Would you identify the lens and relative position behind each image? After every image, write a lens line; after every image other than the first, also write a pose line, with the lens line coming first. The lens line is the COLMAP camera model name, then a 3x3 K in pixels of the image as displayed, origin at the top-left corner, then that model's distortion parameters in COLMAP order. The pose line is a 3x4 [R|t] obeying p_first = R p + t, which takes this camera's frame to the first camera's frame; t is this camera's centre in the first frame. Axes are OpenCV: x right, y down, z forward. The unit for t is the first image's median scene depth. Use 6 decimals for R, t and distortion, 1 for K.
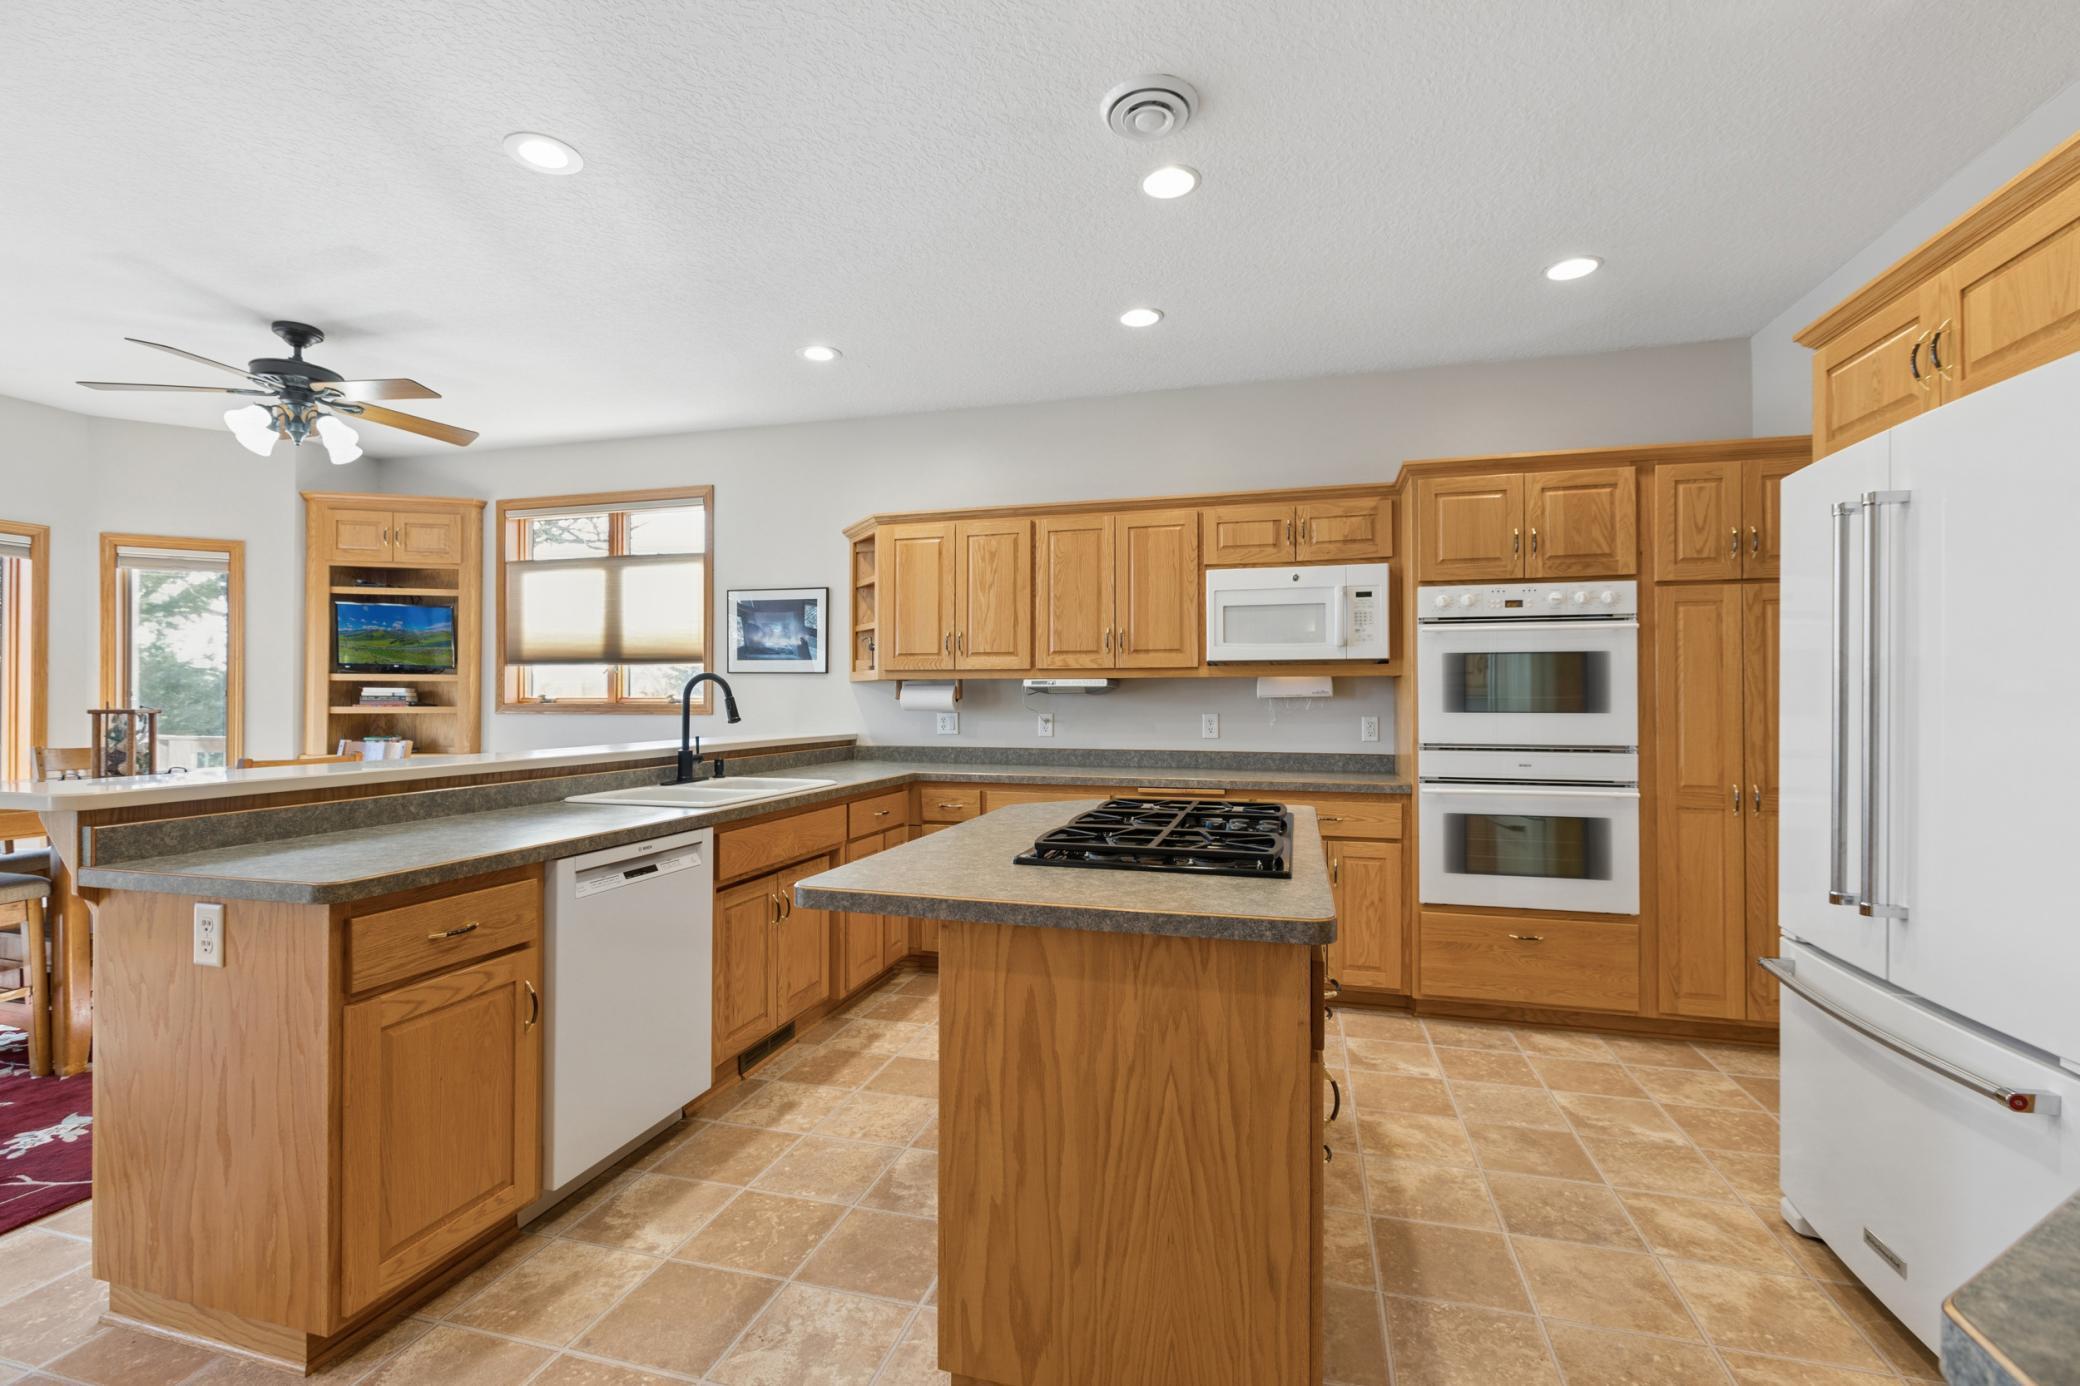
lens RADIAL K [[930.4, 0, 1038.9], [0, 930.4, 692.0], [0, 0, 1]] dist [-0.000641, 0.000184]
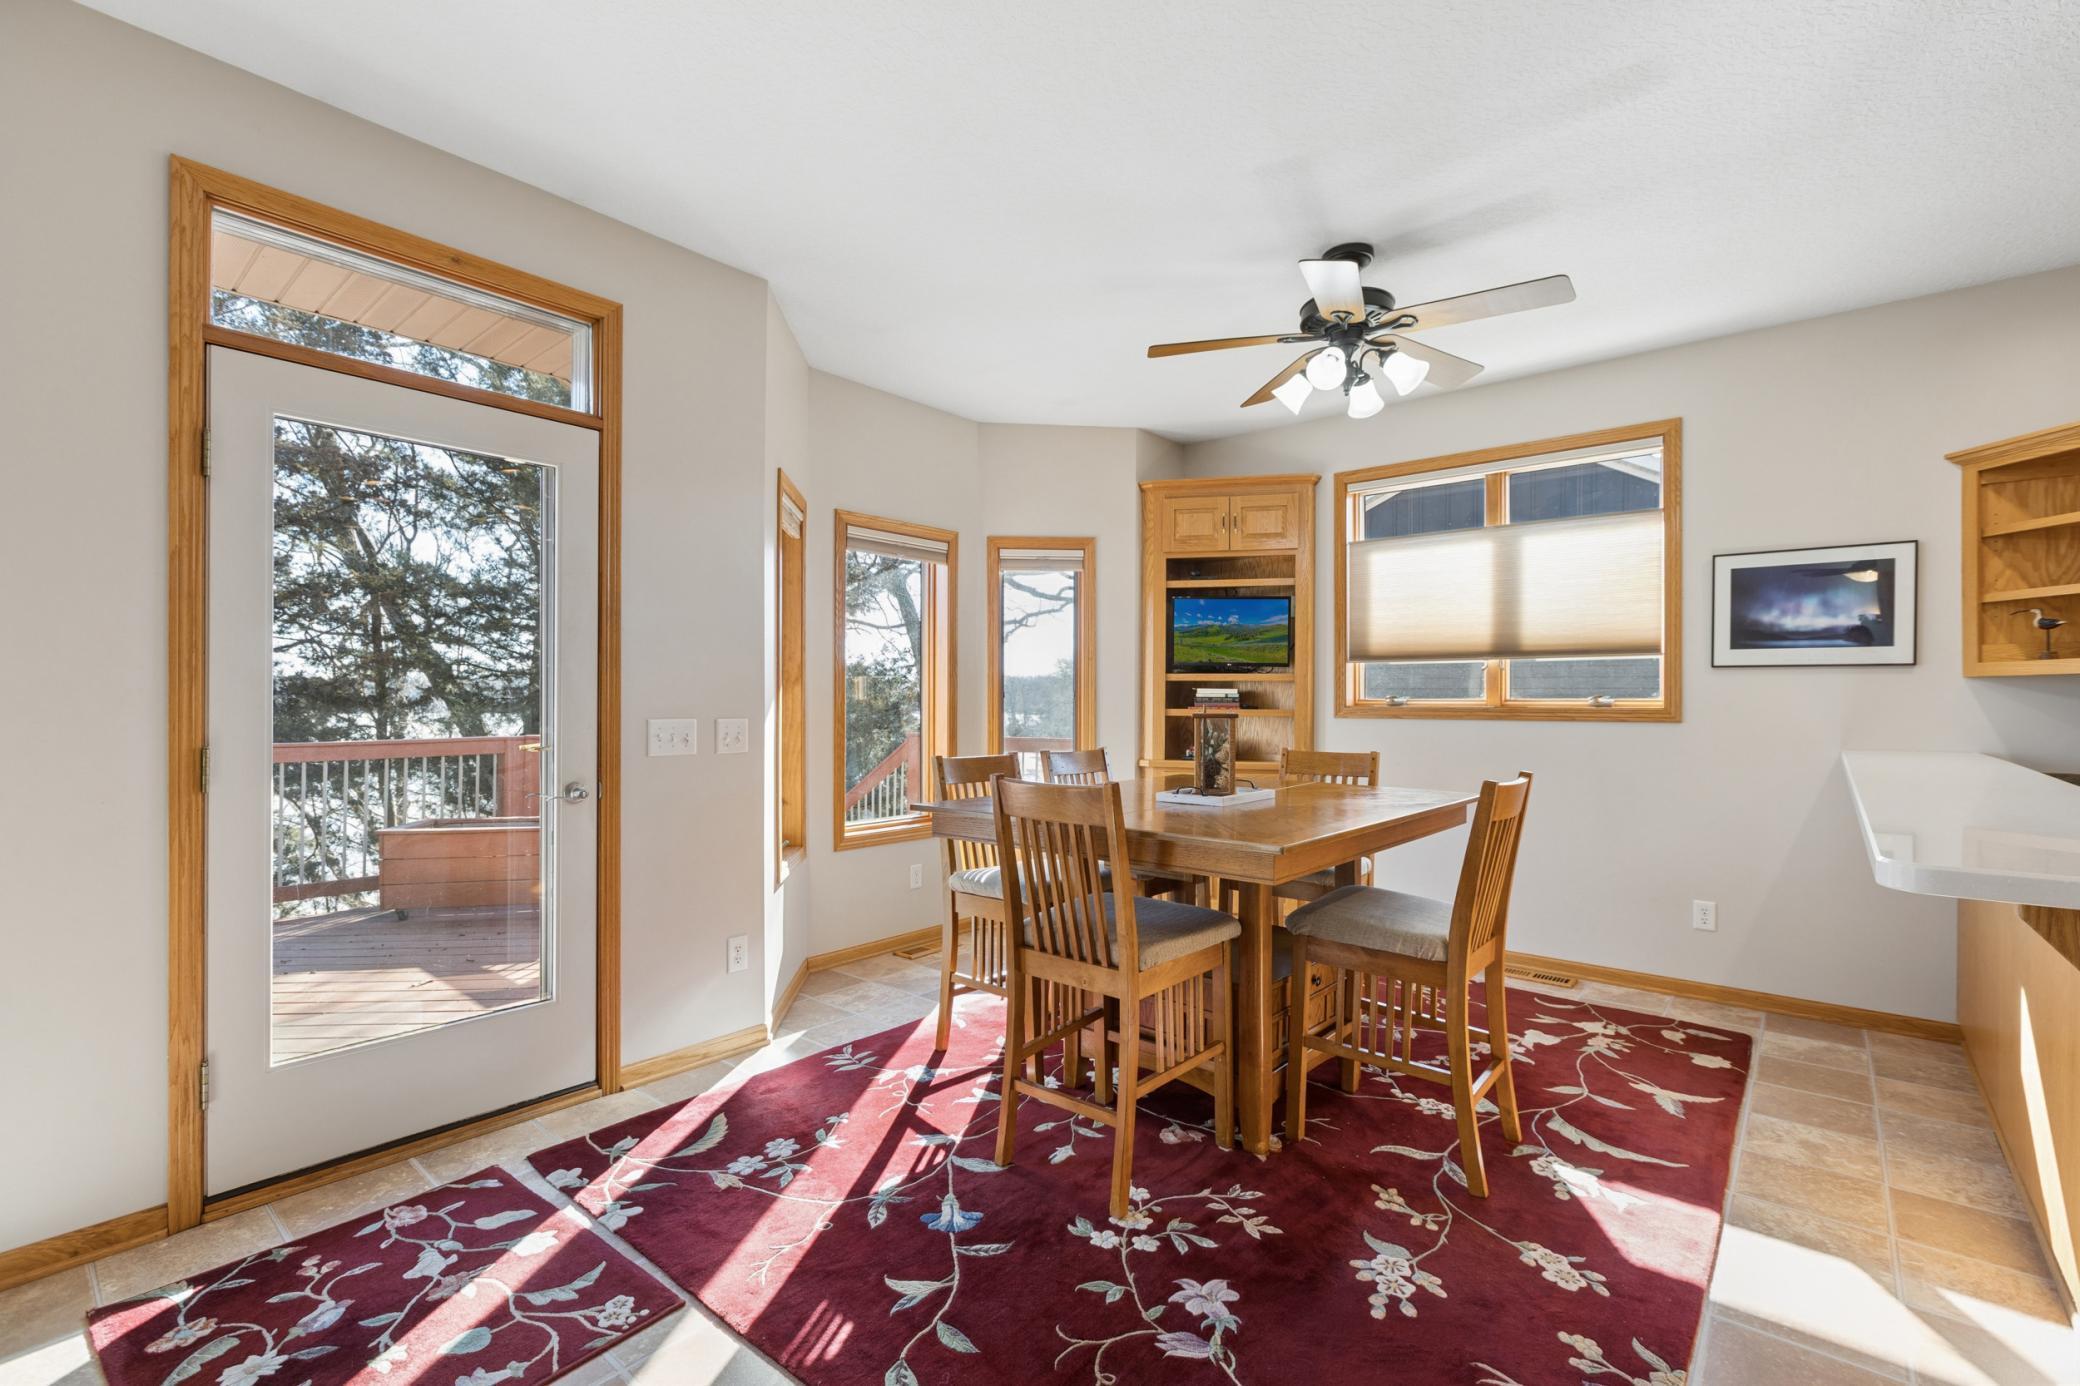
lens RADIAL K [[930.4, 0, 1033.9], [0, 930.4, 699.0], [0, 0, 1]] dist [-0.000641, 0.000184]
pose [[0.907936, 0.000868, -0.419108, -0.490703], [0.002297, 0.999973, 0.007047, -0.000816], [0.419103, -0.007361, 0.907909, 0.090126]]
